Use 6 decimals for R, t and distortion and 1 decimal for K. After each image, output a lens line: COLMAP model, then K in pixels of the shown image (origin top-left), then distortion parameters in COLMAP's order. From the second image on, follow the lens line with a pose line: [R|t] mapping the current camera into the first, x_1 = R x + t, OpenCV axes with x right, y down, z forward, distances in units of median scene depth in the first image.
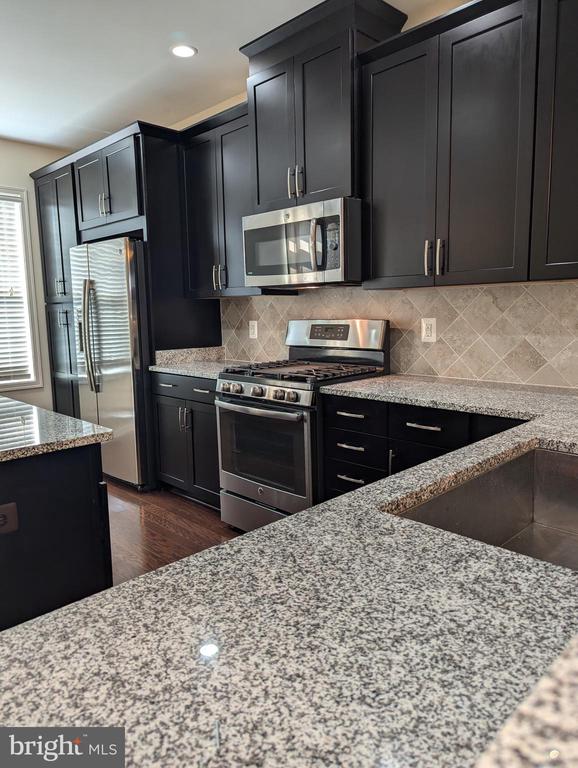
lens RADIAL K [[543.3, 0, 288.9], [0, 543.3, 380.7], [0, 0, 1]] dist [0.075056, -0.071667]
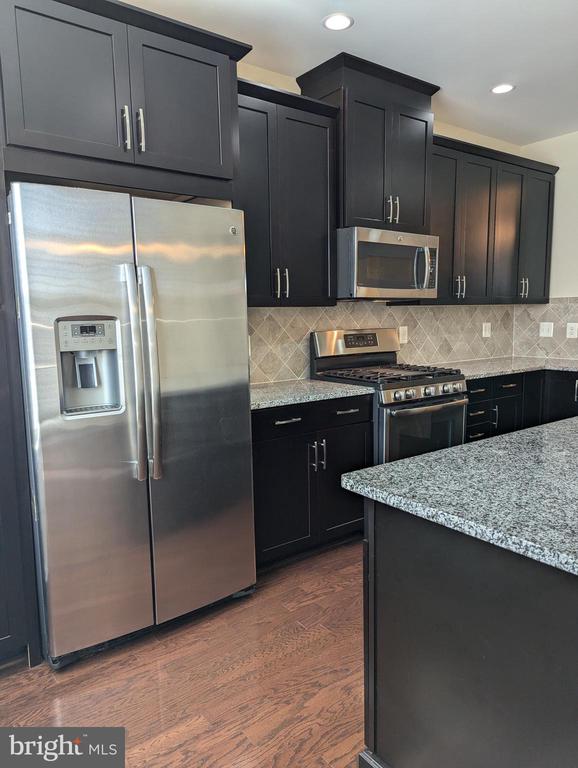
lens RADIAL K [[543.3, 0, 288.9], [0, 543.3, 380.7], [0, 0, 1]] dist [0.075056, -0.071667]
pose [[0.141150, -0.105351, 0.984367, -1.114562], [0.140393, 0.986403, 0.085438, -0.128635], [-0.979983, 0.126138, 0.154022, 1.013157]]
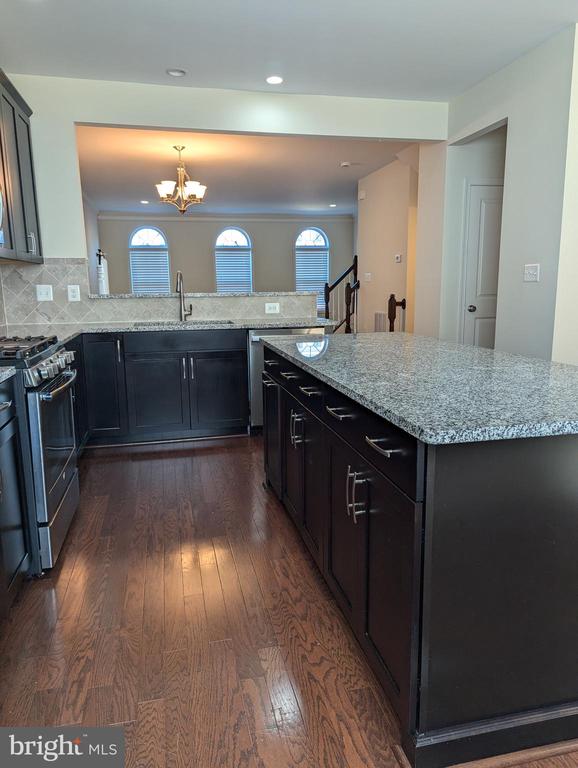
lens RADIAL K [[543.3, 0, 288.9], [0, 543.3, 380.7], [0, 0, 1]] dist [0.075056, -0.071667]
pose [[-0.847891, -0.064217, 0.526268, -0.769615], [0.098294, 0.956387, 0.275066, -0.147856], [-0.520980, 0.284955, -0.804600, 1.394394]]
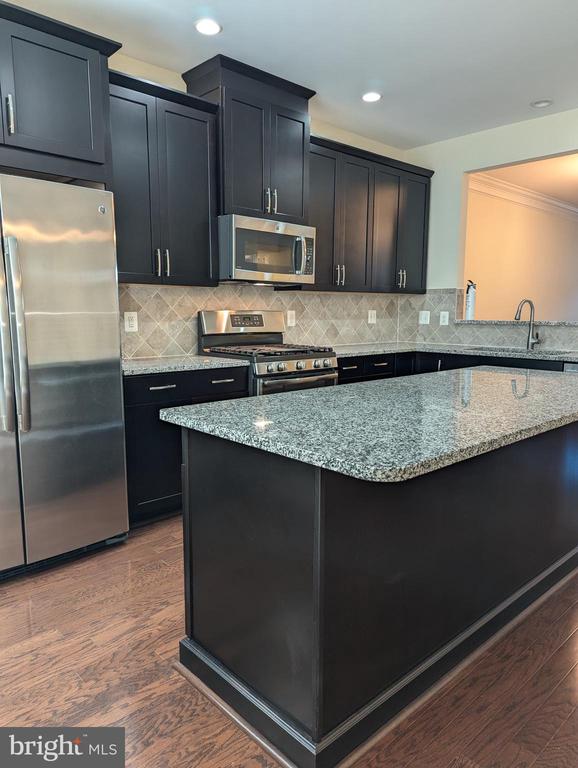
lens RADIAL K [[544.5, 0, 289.0], [0, 544.5, 384.0], [0, 0, 1]] dist [0.070184, -0.065019]
pose [[0.035886, -0.116238, 0.992573, -1.215360], [0.124119, 0.986041, 0.110986, -0.075088], [-0.991618, 0.119214, 0.049813, 0.885718]]
